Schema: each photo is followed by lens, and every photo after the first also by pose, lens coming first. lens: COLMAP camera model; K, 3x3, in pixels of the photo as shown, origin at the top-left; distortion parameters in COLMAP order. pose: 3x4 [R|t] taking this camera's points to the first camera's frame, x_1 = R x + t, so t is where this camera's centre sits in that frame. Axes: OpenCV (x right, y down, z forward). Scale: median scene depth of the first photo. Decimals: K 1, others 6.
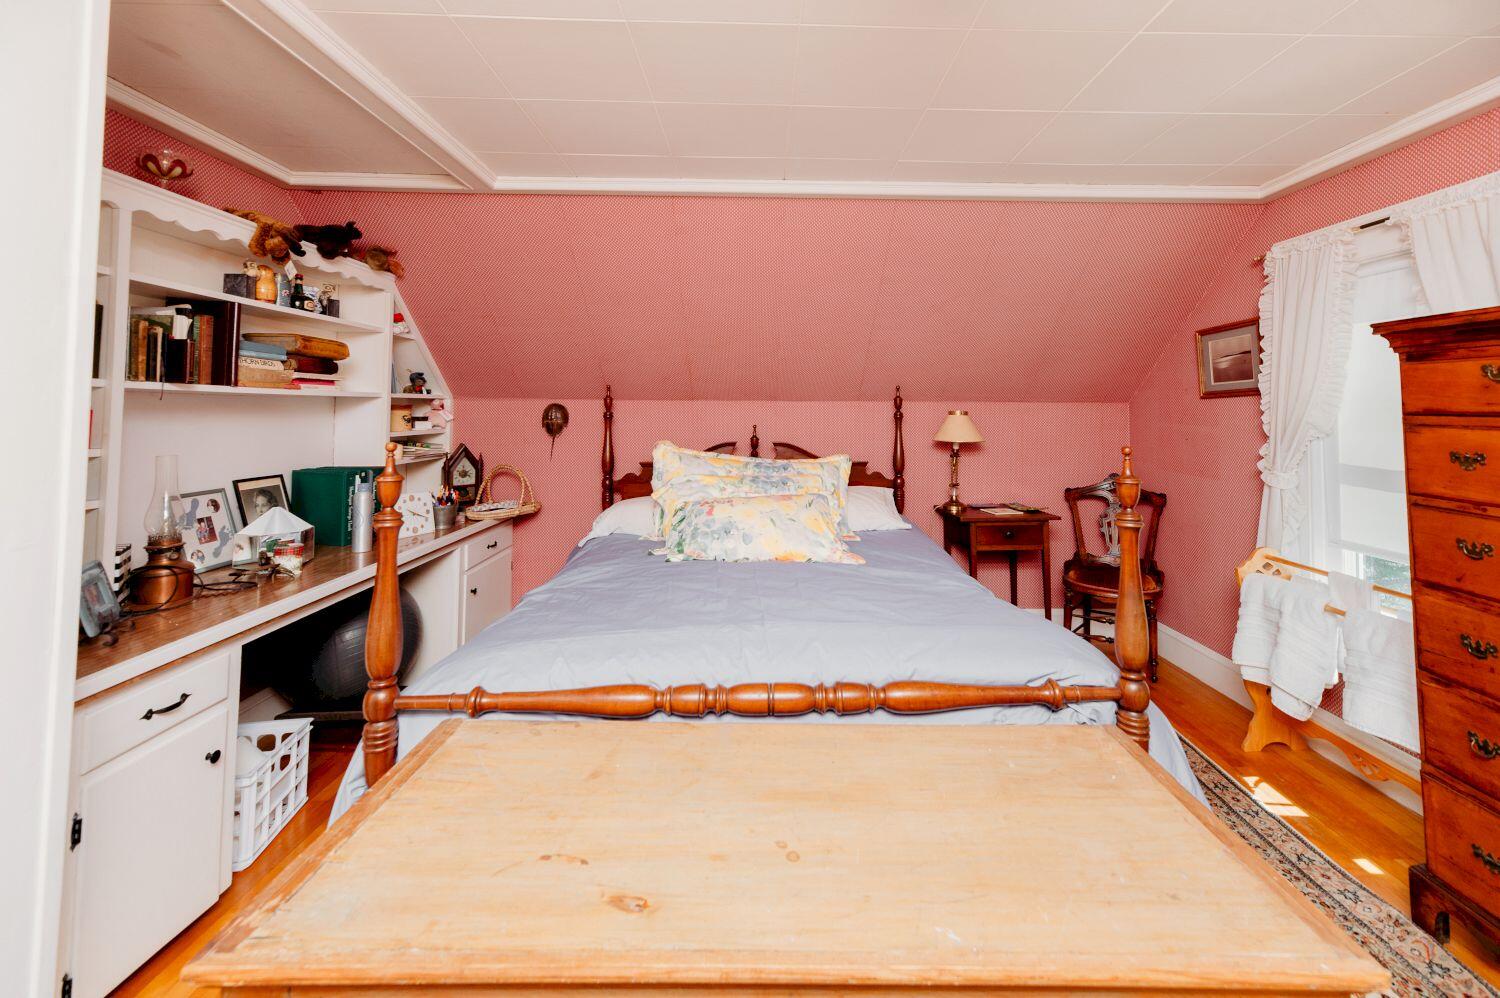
lens RADIAL K [[627.1, 0, 778.2], [0, 627.1, 407.7], [0, 0, 1]] dist [0.000595, 0.000146]
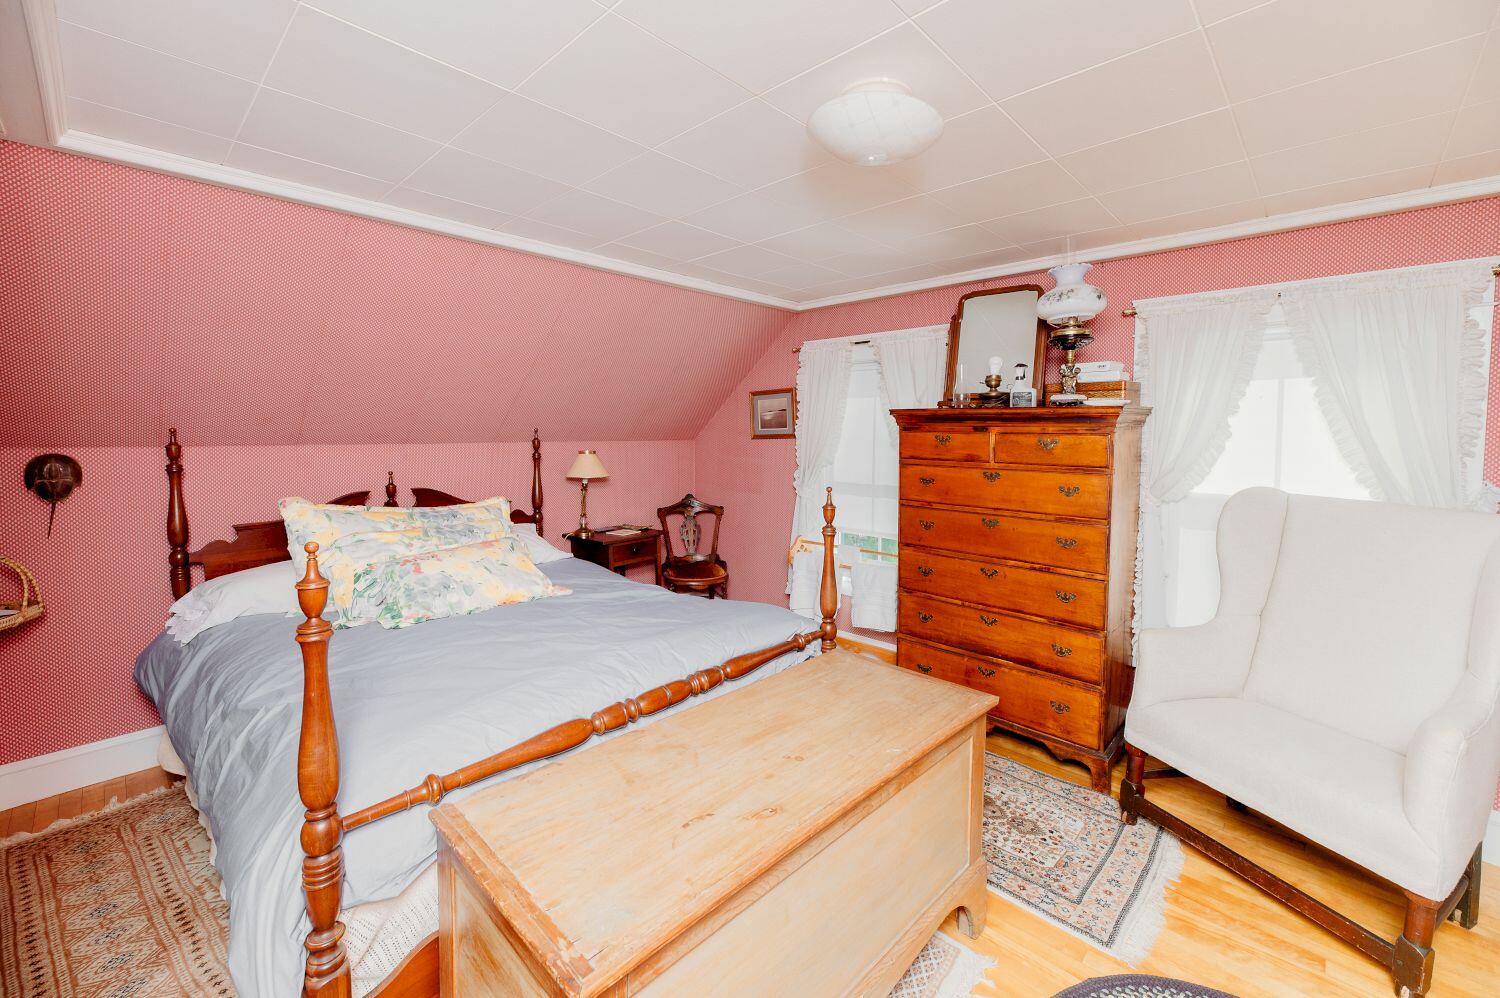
lens RADIAL K [[601.5, 0, 745.6], [0, 601.5, 494.1], [0, 0, 1]] dist [0.002311, 0.000205]
pose [[0.719279, -0.075387, 0.690619, -0.323164], [-0.000531, 0.994035, 0.109061, -0.042447], [-0.694721, -0.078812, 0.714948, 0.006342]]
